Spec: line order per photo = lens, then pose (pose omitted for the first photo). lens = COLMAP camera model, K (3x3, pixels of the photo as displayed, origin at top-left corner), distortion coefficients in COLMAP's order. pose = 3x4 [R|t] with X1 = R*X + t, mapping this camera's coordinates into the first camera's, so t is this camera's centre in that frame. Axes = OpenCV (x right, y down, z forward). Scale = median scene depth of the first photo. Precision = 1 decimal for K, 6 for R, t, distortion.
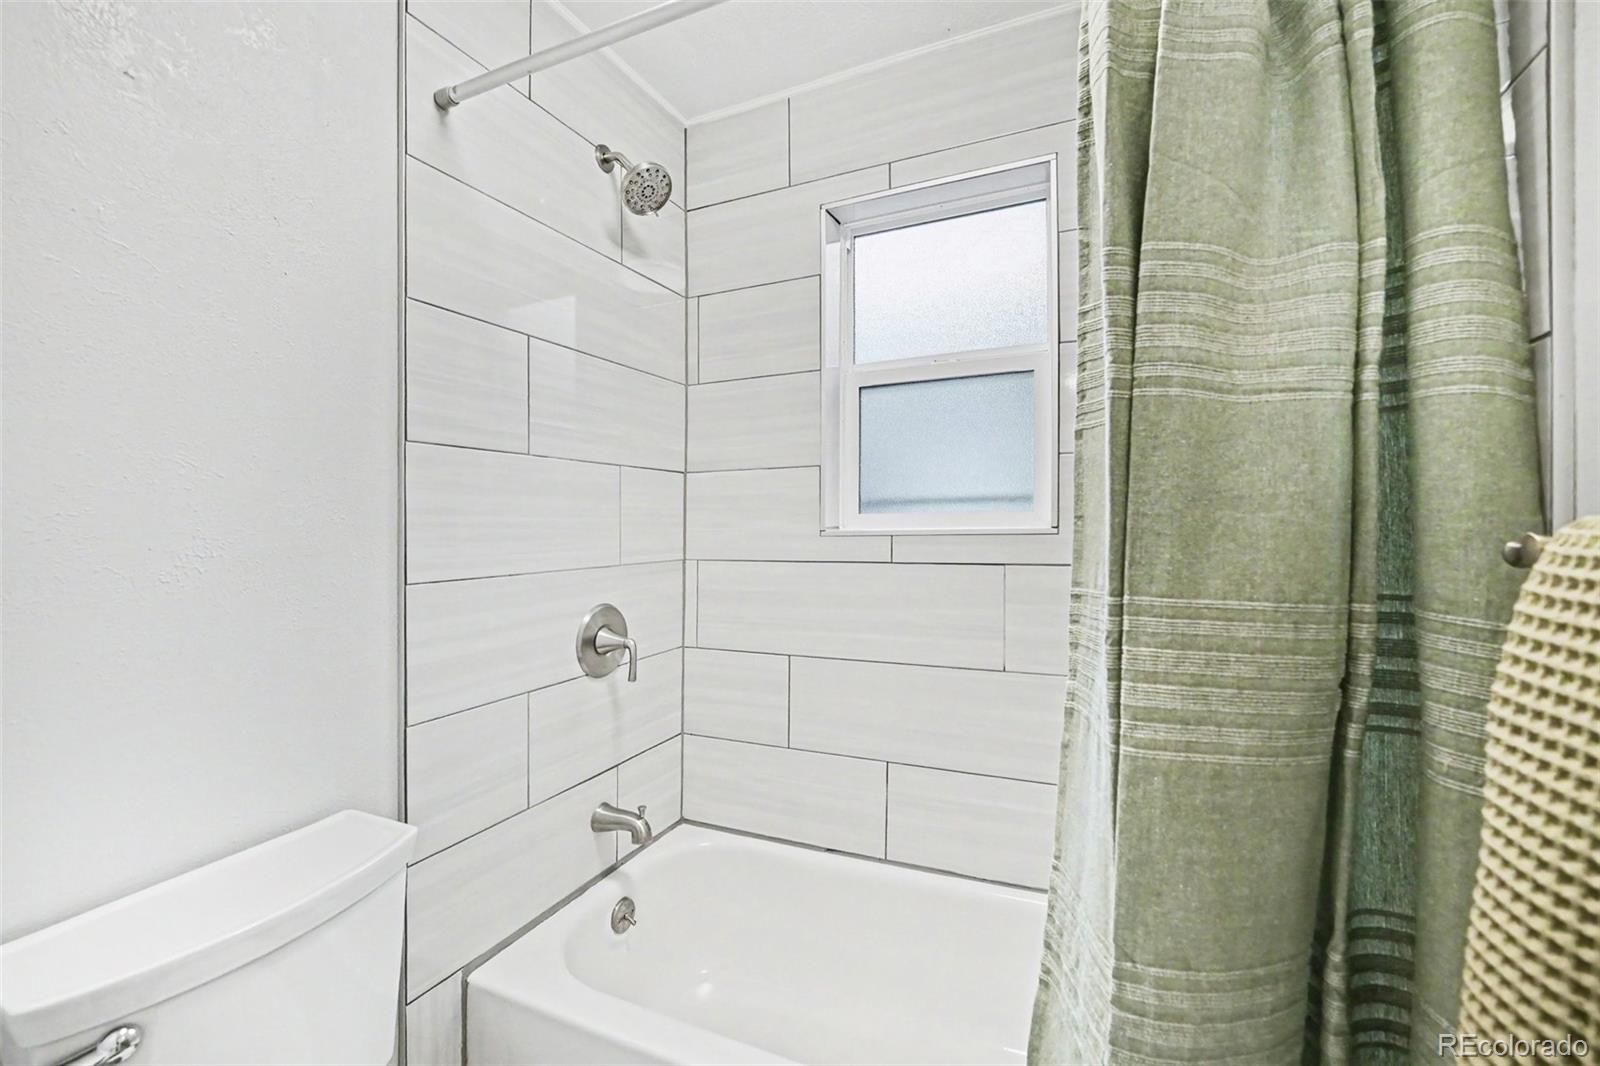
lens RADIAL K [[698.9, 0, 831.8], [0, 698.9, 527.2], [0, 0, 1]] dist [-0.002068, -0.000207]
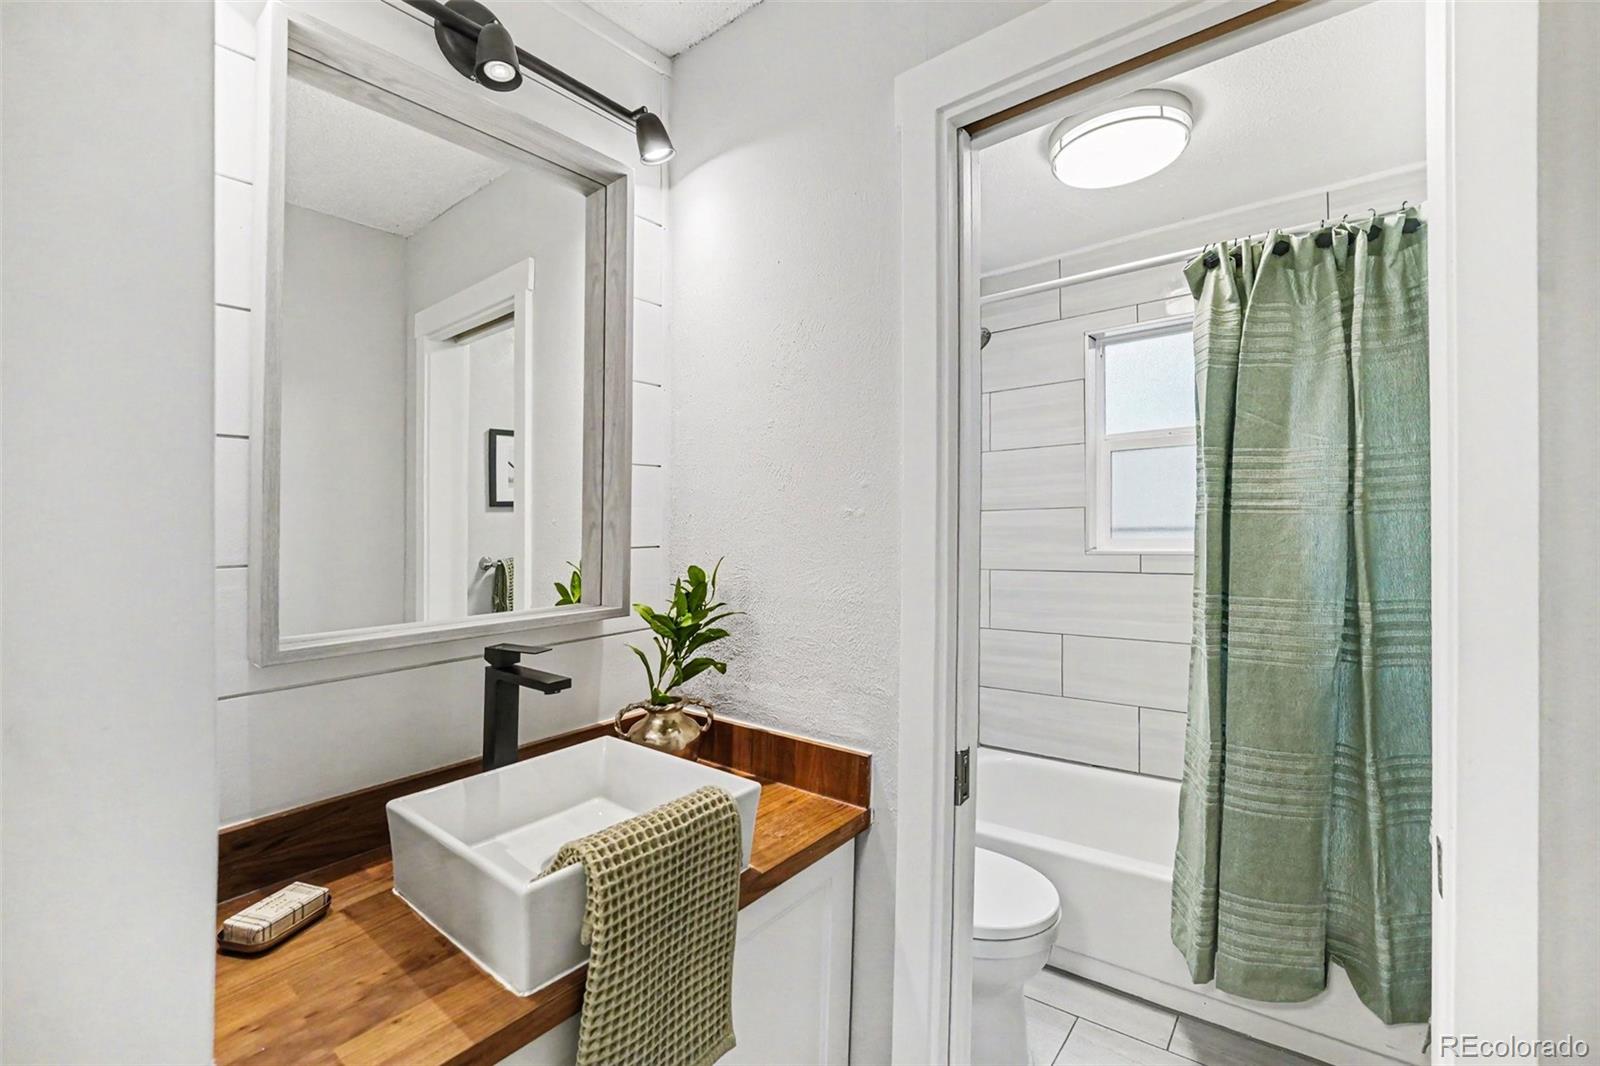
lens RADIAL K [[698.9, 0, 831.8], [0, 698.9, 527.2], [0, 0, 1]] dist [-0.002068, -0.000207]
pose [[0.937986, -0.019283, -0.346136, -0.027303], [0.027384, 0.999453, 0.018529, -0.219396], [0.345589, -0.026859, 0.938001, -1.730002]]
